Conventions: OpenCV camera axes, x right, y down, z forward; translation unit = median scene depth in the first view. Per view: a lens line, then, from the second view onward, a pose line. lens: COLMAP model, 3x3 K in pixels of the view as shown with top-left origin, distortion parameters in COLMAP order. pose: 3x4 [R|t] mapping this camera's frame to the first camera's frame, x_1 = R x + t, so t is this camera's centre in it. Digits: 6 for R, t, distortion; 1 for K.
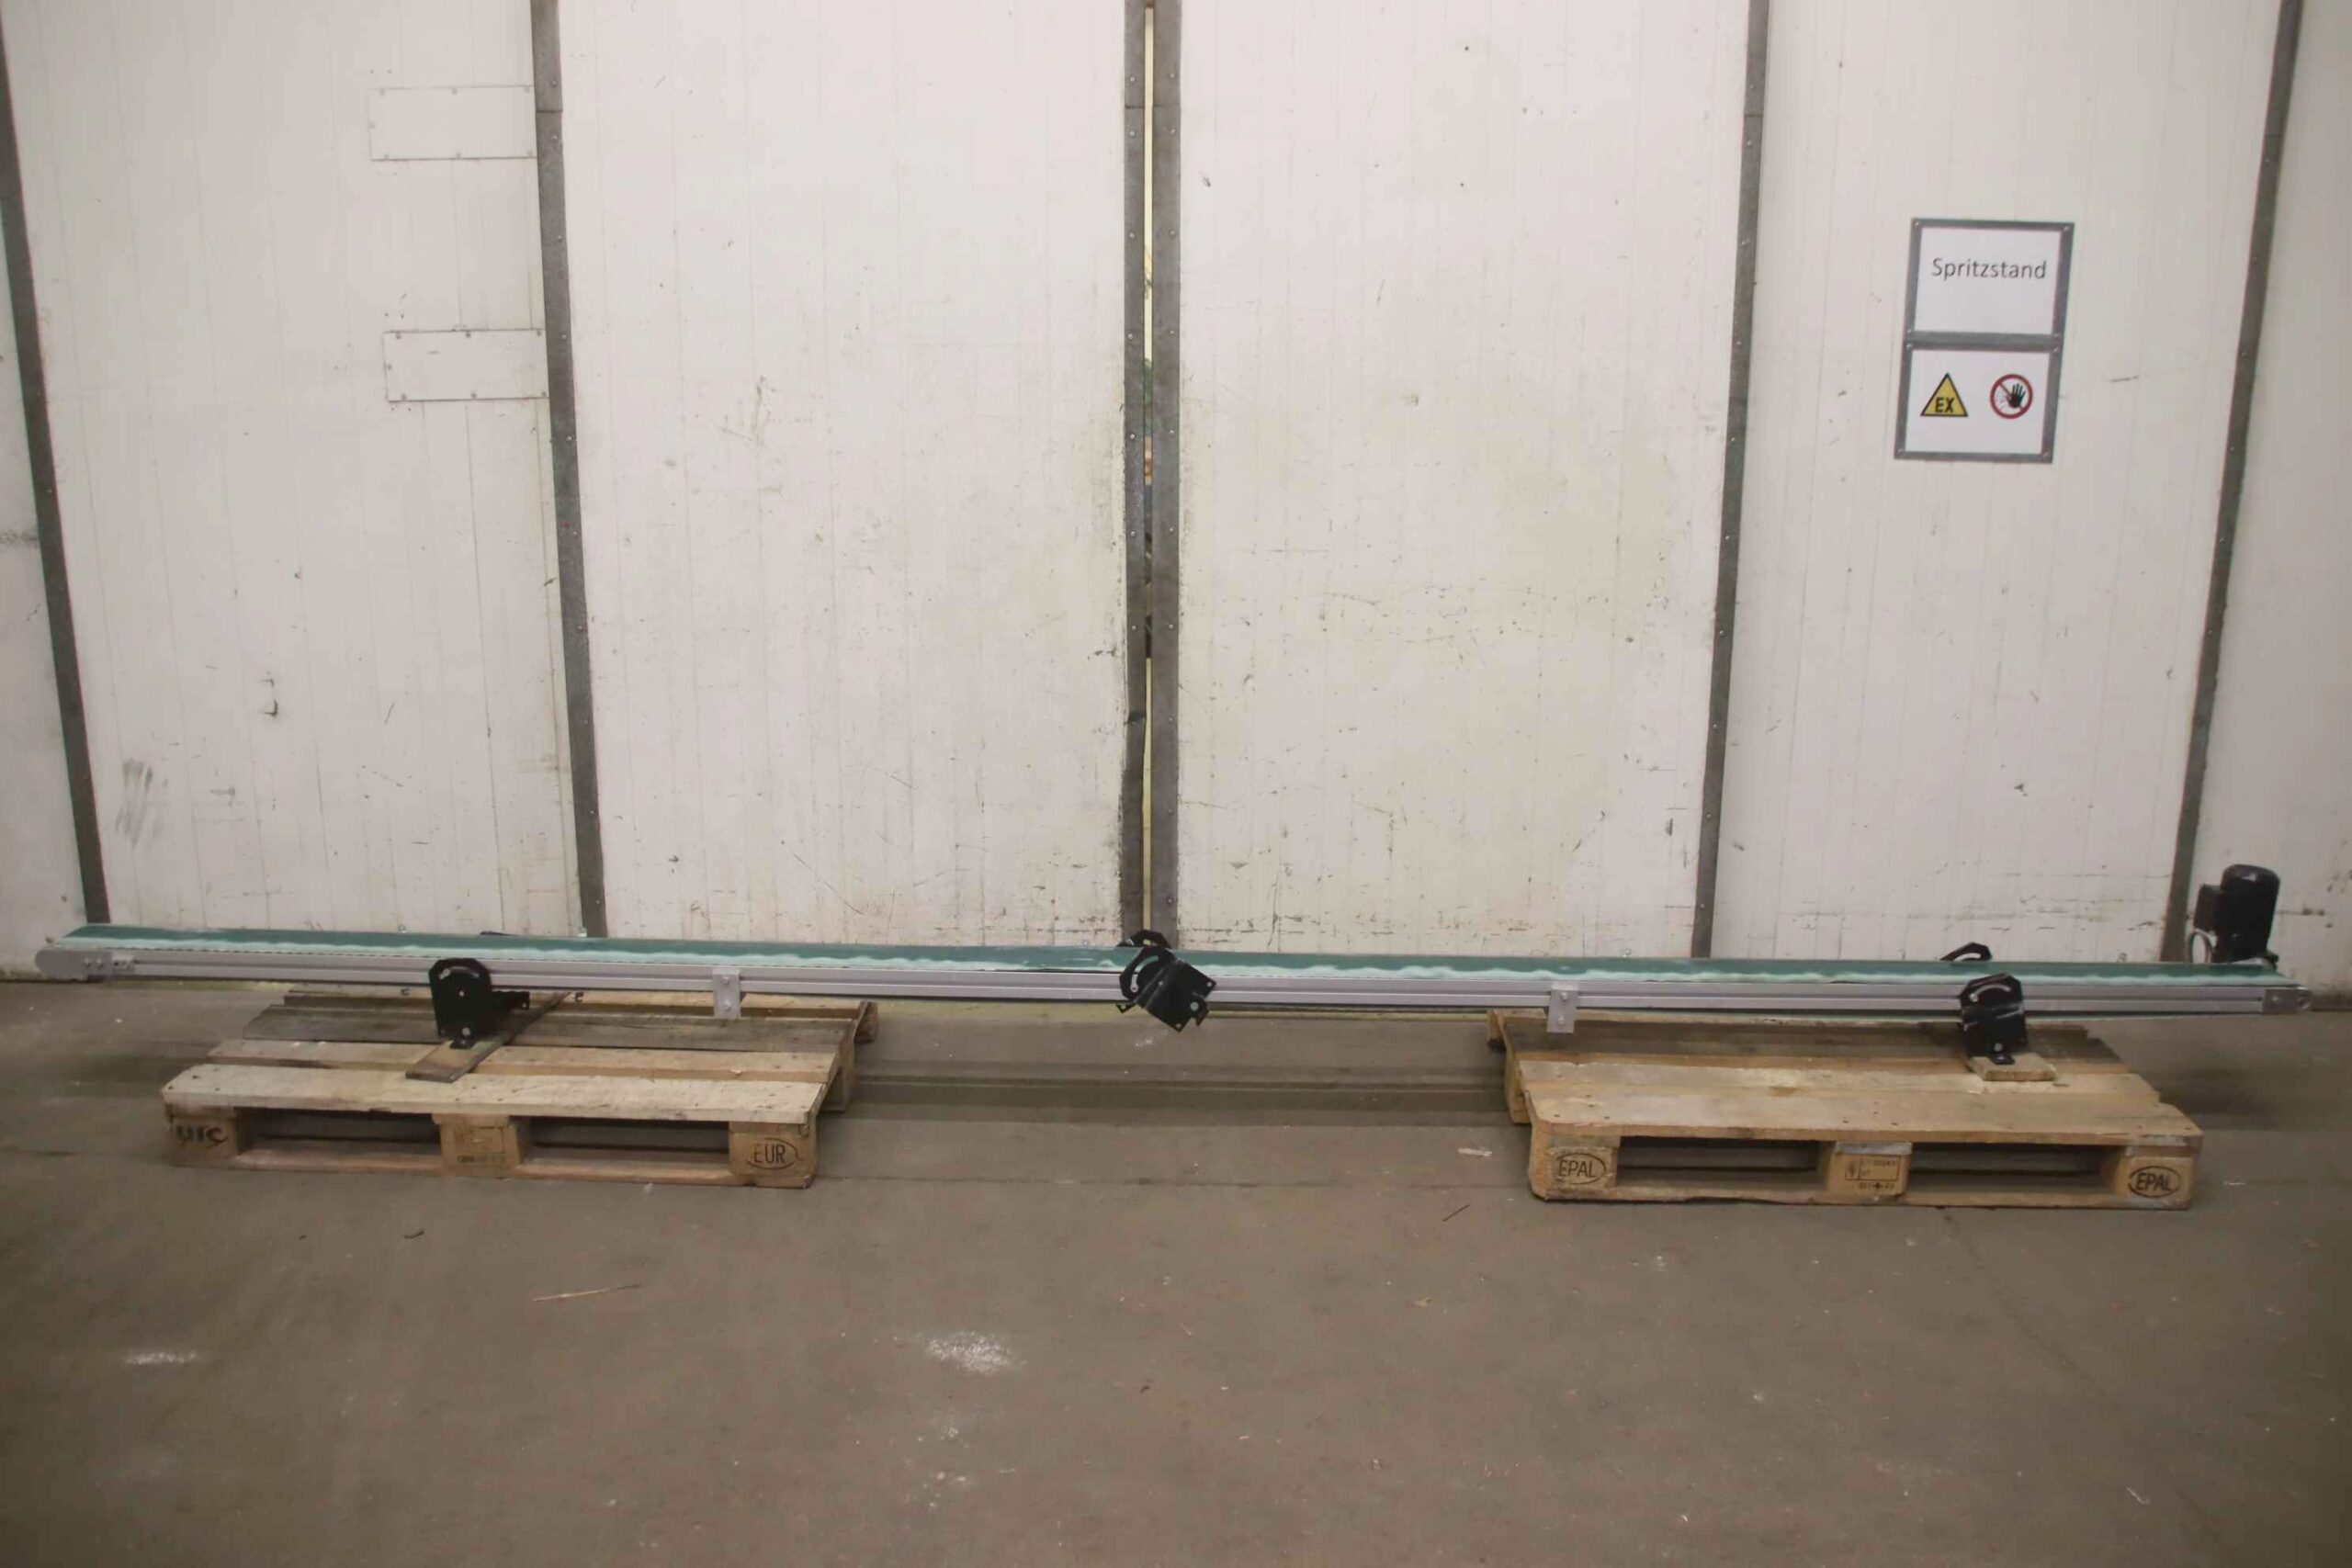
lens RADIAL K [[1982.4, 0, 1191.2], [0, 1982.4, 796.8], [0, 0, 1]] dist [-0.159012, 0.122663]
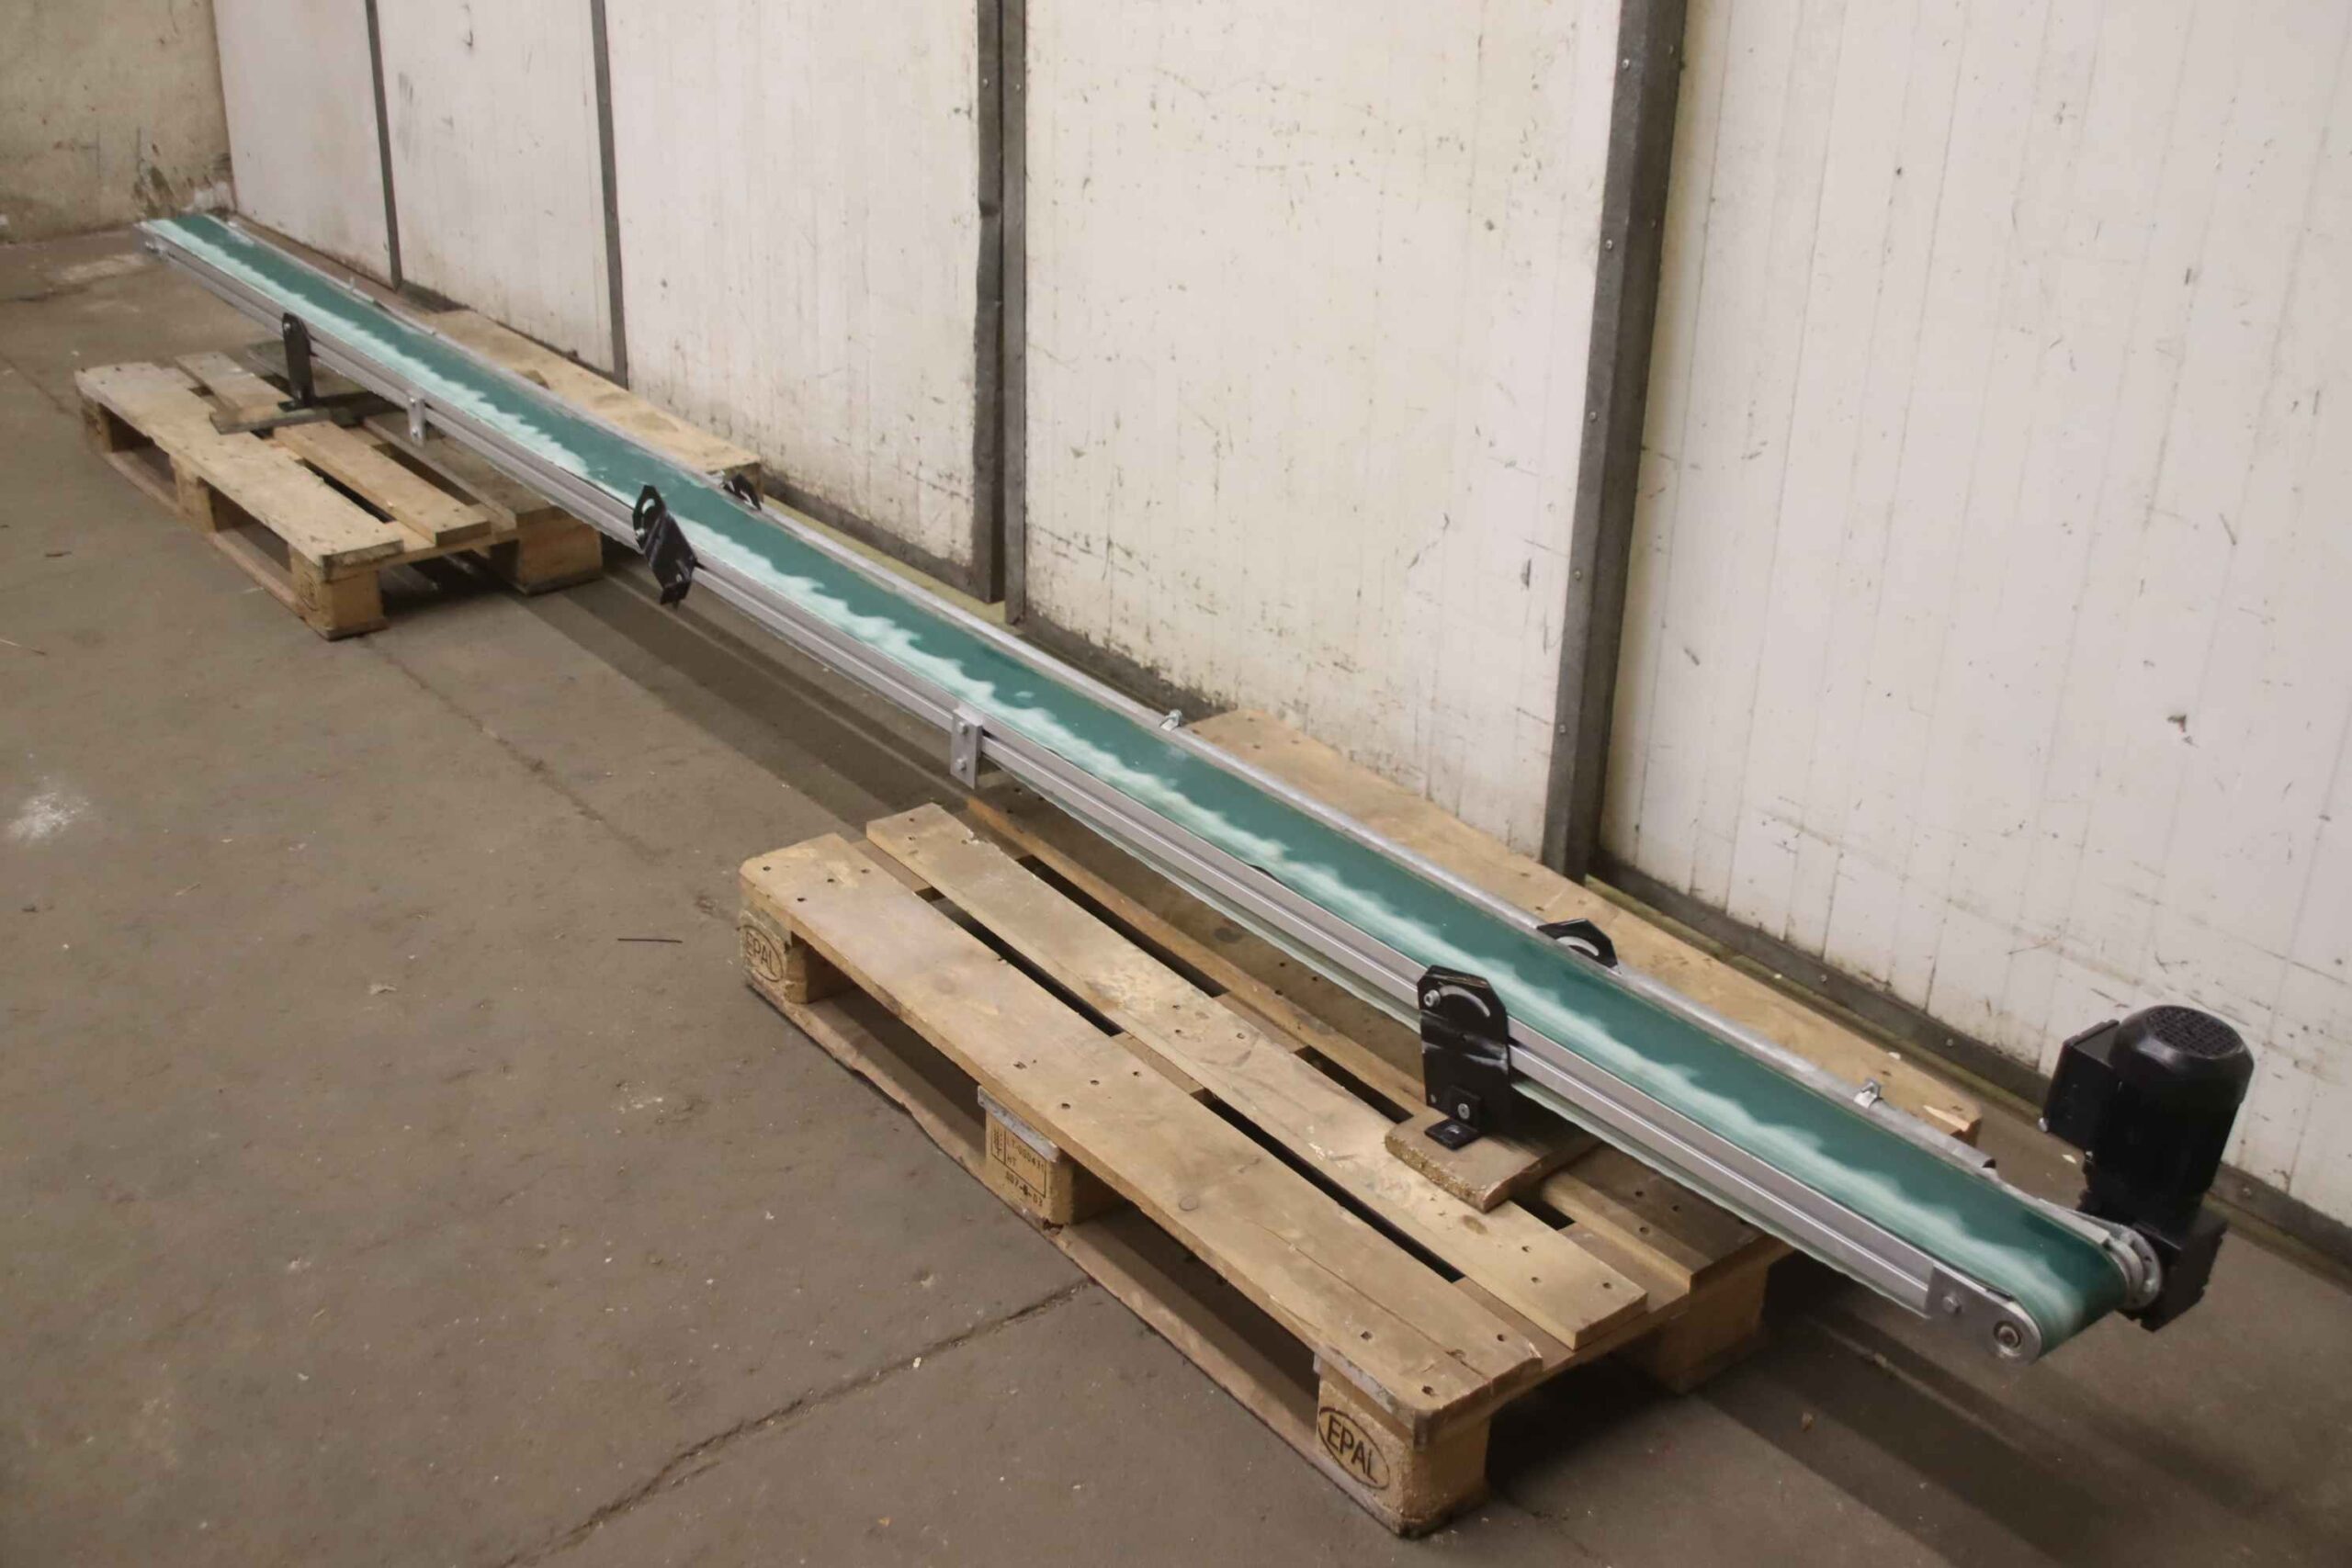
lens RADIAL K [[2518.8, 0, 1176.0], [0, 2518.8, 784.0], [0, 0, 1]] dist [-0.097192, 0.200681]
pose [[0.633775, 0.338552, -0.695494, 0.722195], [-0.209139, 0.940643, 0.267305, -0.102671], [0.744708, -0.023956, 0.666960, 0.449311]]
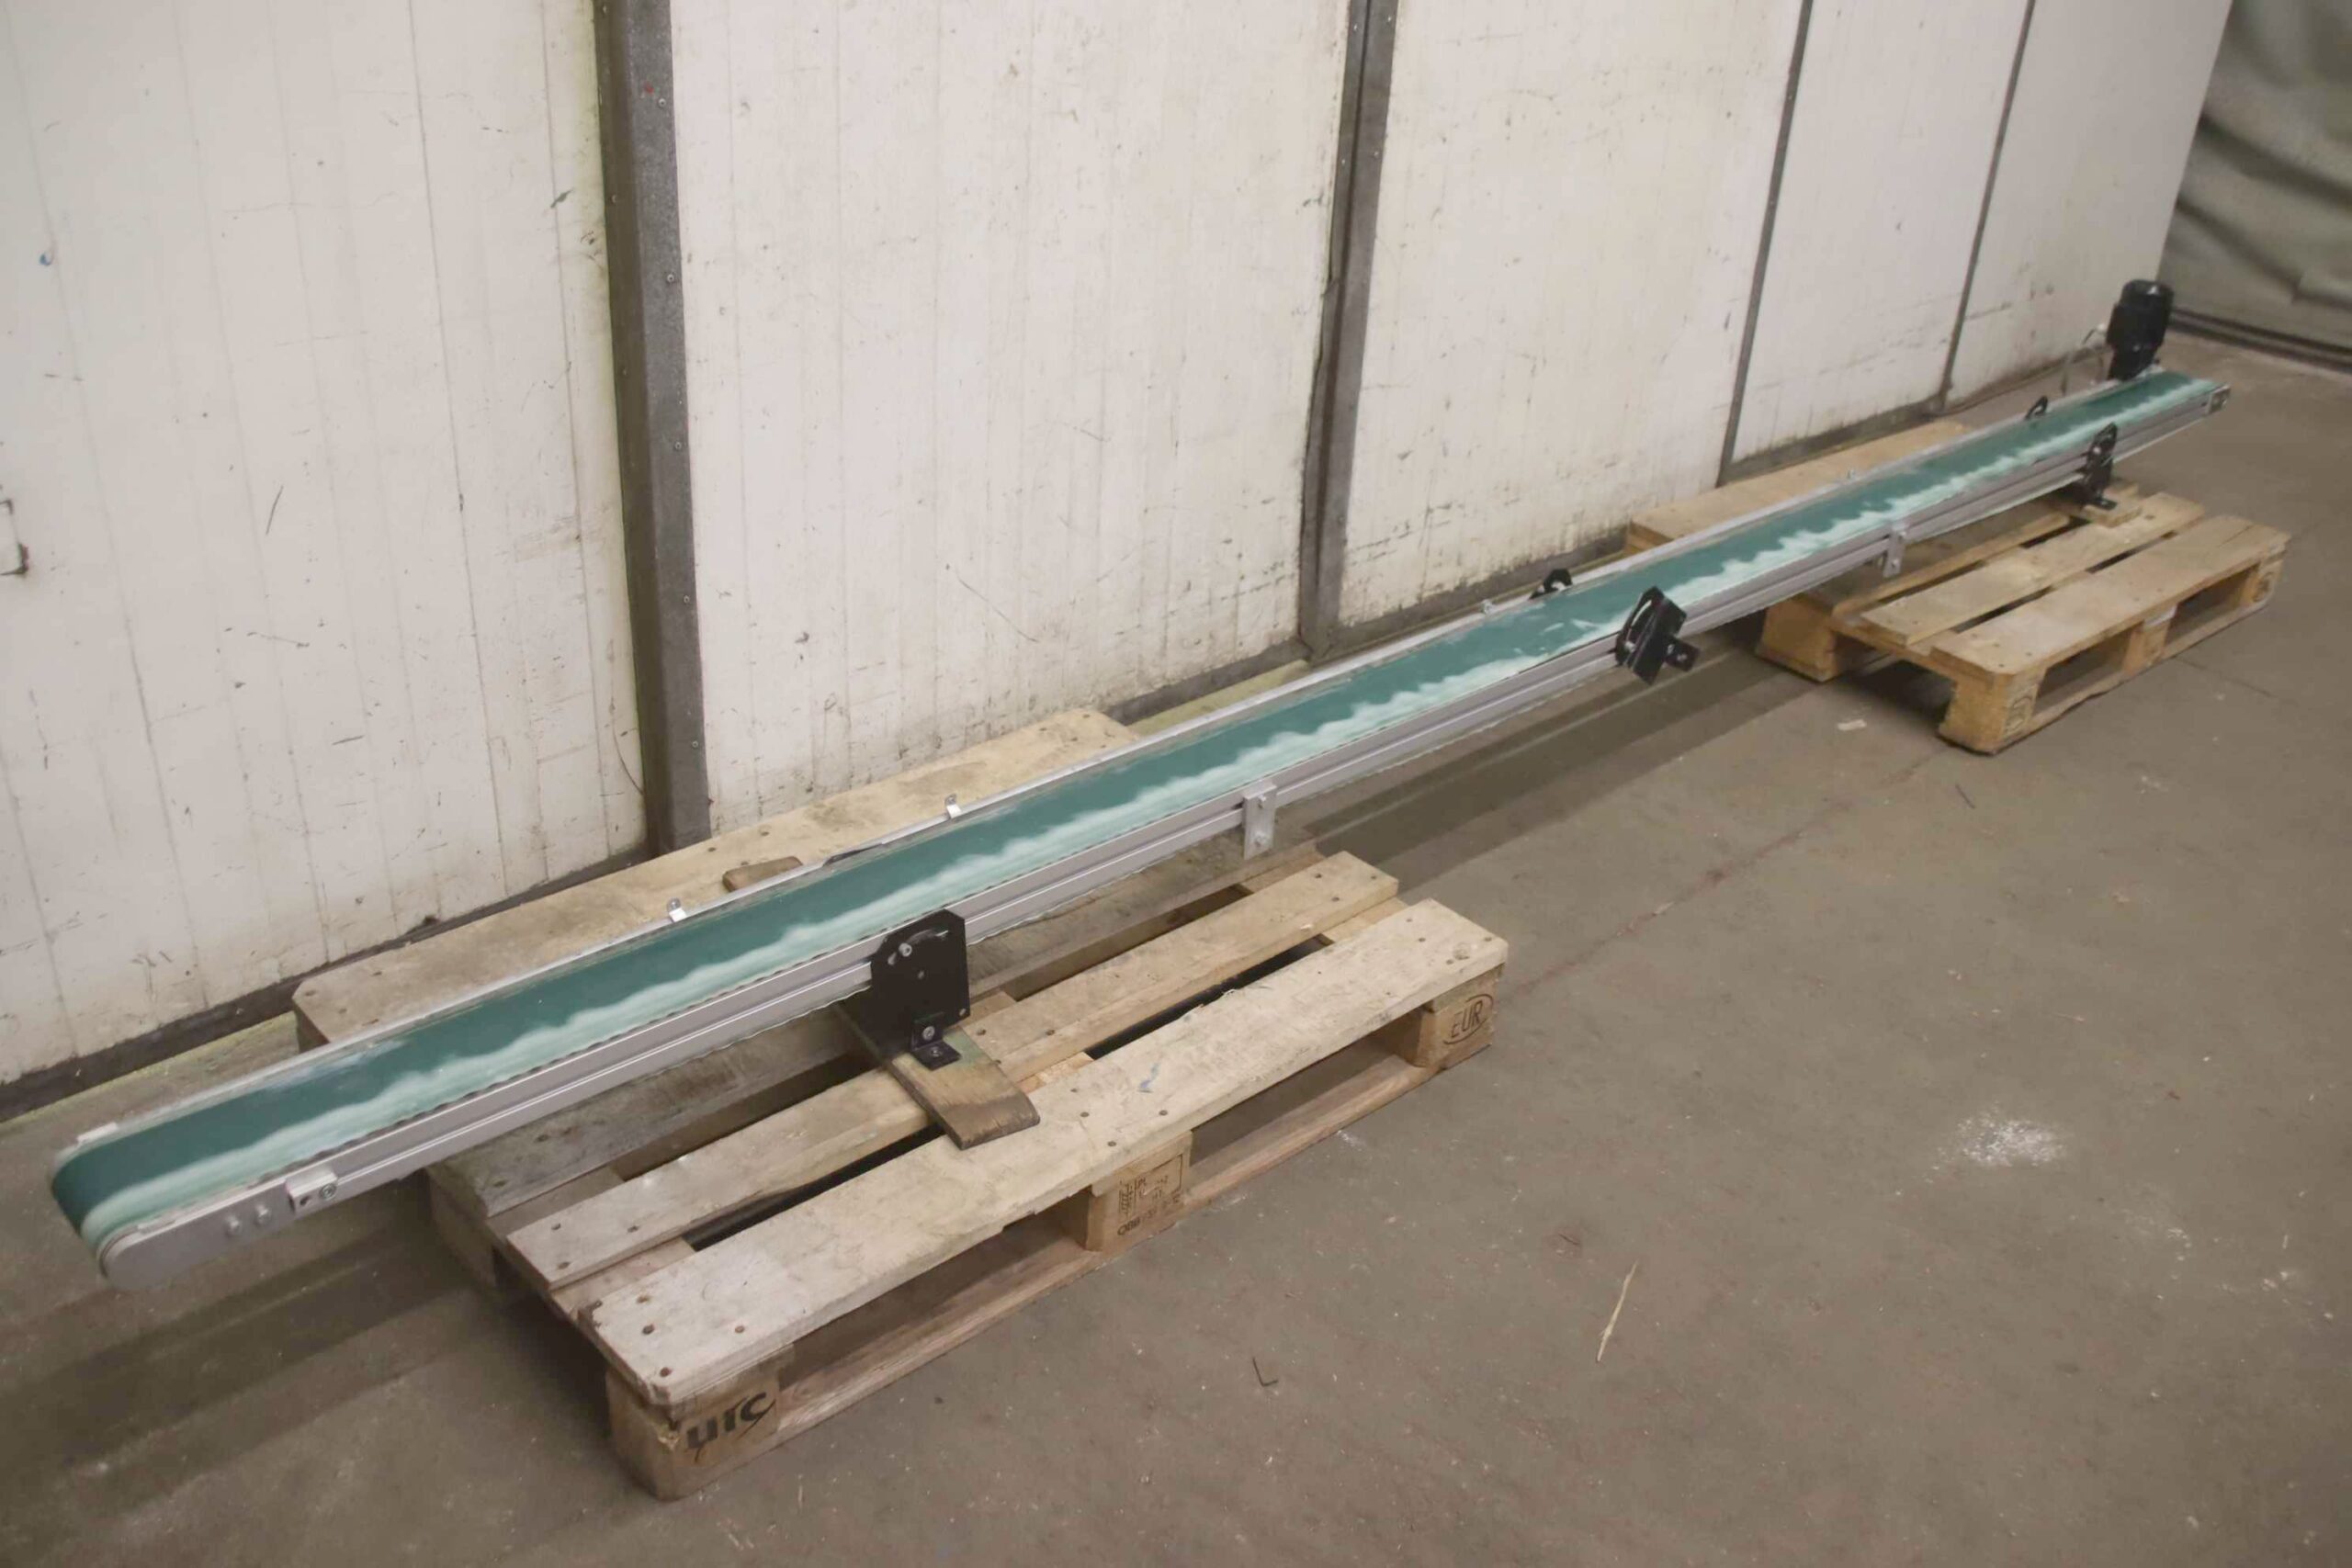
lens RADIAL K [[2103.9, 0, 1188.2], [0, 2103.9, 795.6], [0, 0, 1]] dist [-0.168790, 0.206658]
pose [[0.722879, -0.304820, 0.620105, -0.606831], [0.116840, 0.938436, 0.325095, -0.120937], [-0.681024, -0.162551, 0.713991, 0.465061]]
